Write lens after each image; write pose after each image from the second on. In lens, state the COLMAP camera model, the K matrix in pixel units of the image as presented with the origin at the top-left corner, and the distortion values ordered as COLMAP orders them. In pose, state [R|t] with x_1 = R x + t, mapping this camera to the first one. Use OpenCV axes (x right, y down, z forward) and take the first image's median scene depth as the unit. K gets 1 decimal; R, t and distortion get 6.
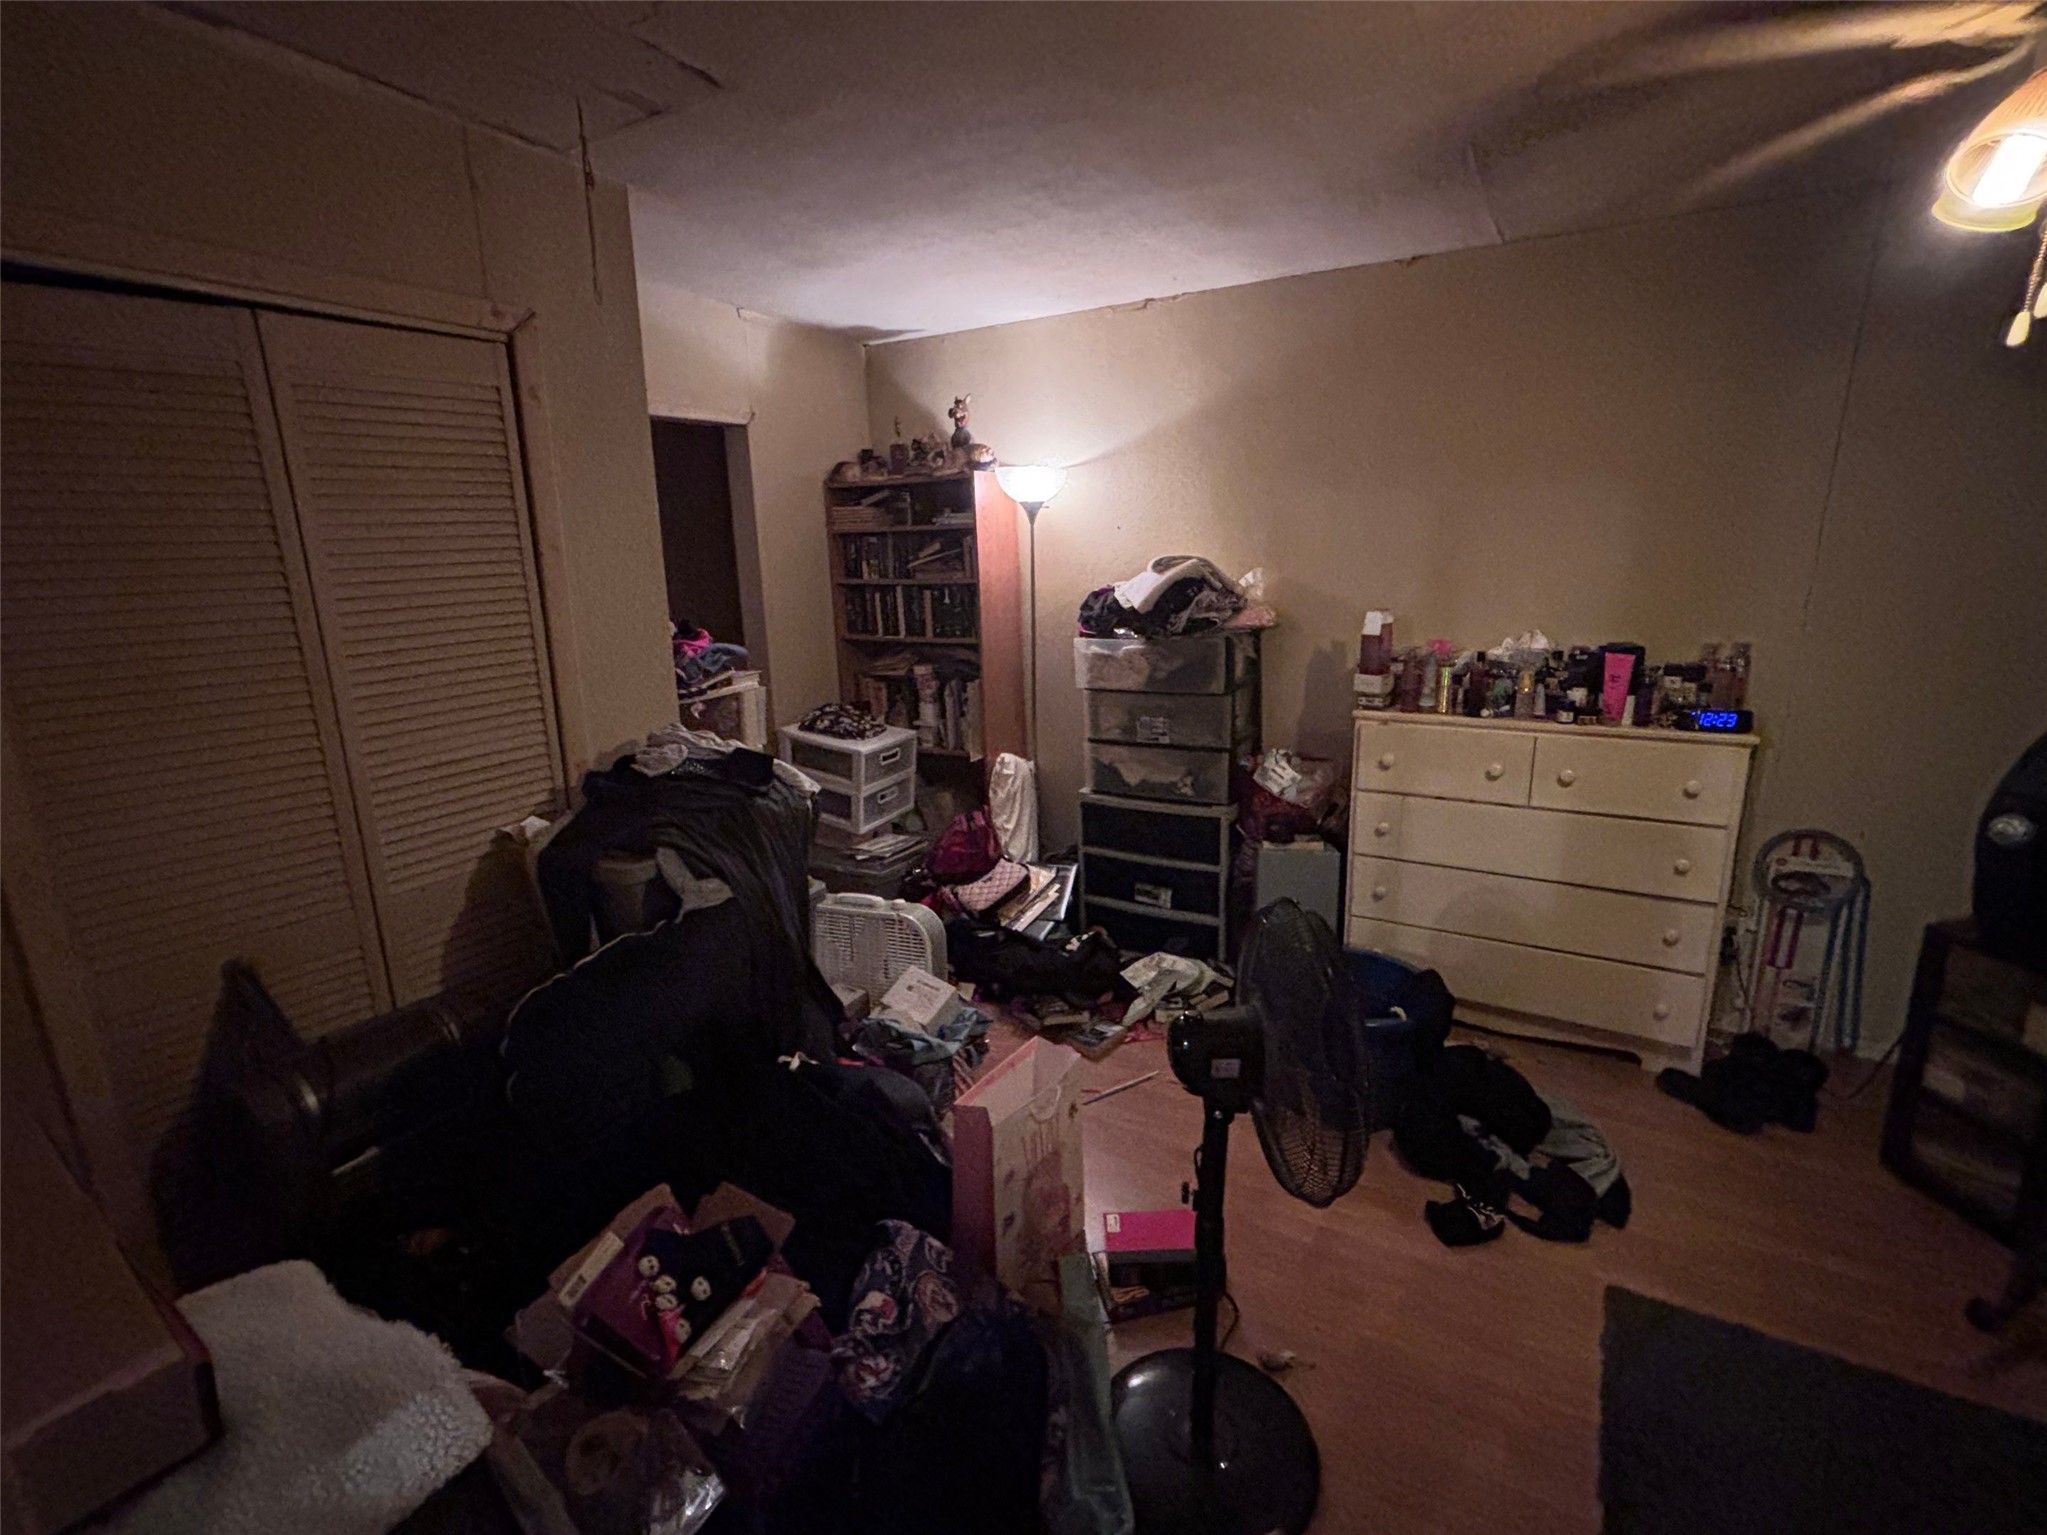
lens RADIAL K [[942.7, 0, 1013.6], [0, 942.7, 777.3], [0, 0, 1]] dist [0.002830, 0.001277]
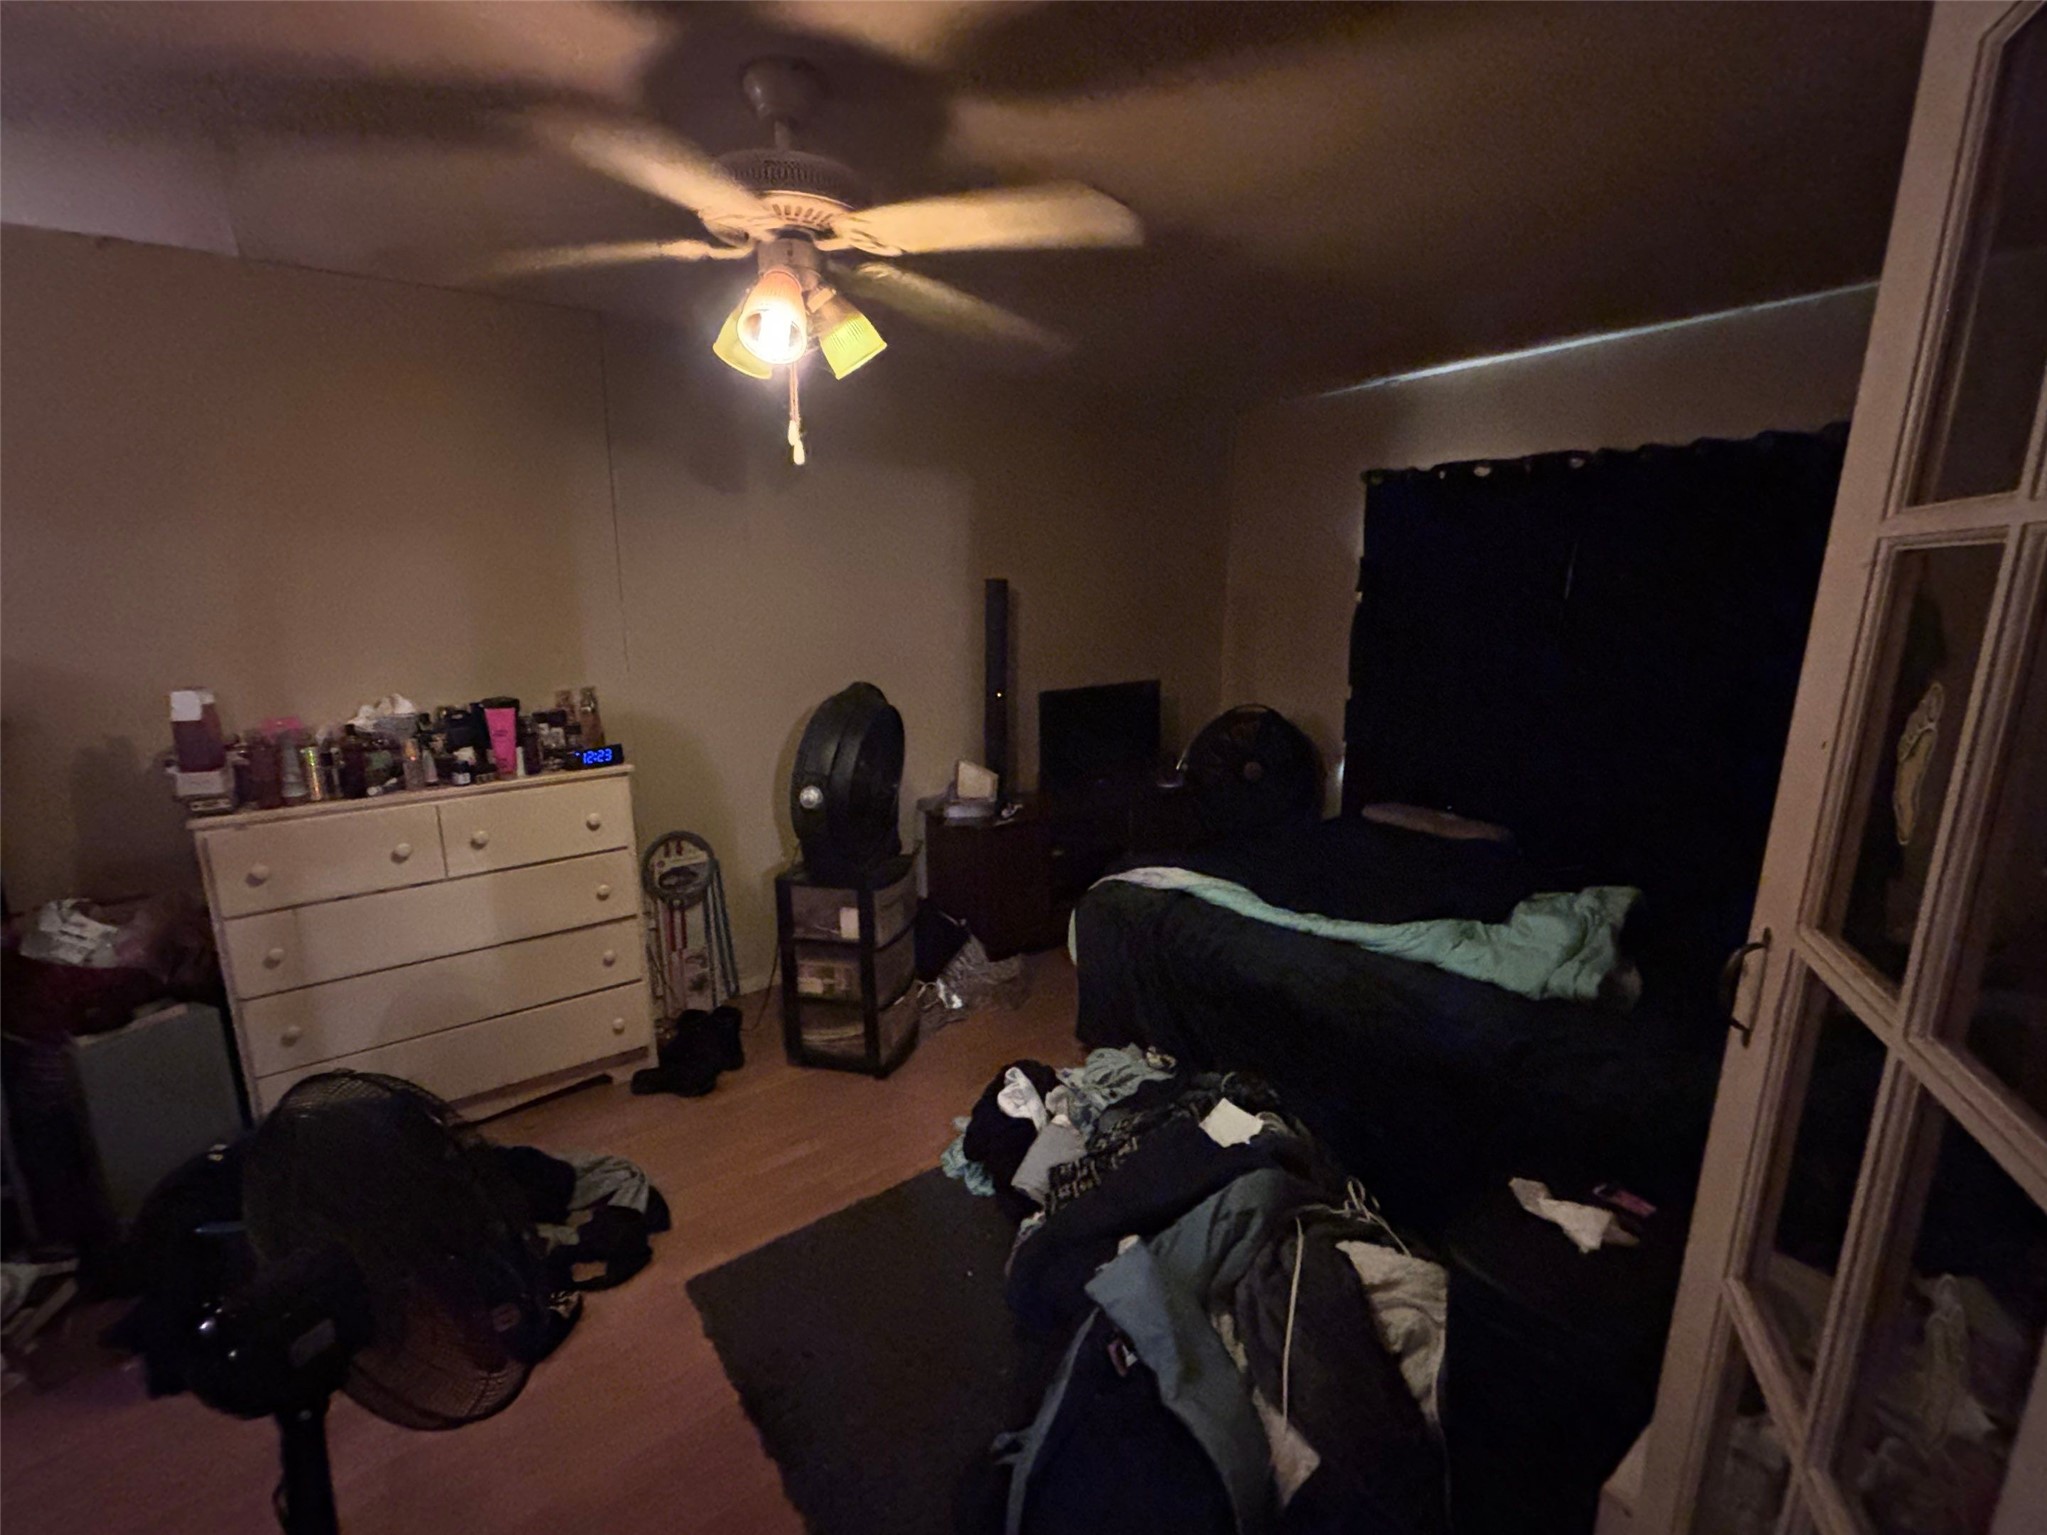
lens RADIAL K [[942.7, 0, 1008.0], [0, 942.7, 776.2], [0, 0, 1]] dist [0.002830, 0.001277]
pose [[0.372049, -0.173370, 0.911878, -0.087463], [0.232790, 0.968433, 0.089144, -0.022323], [-0.898548, 0.179110, 0.400663, 0.110278]]
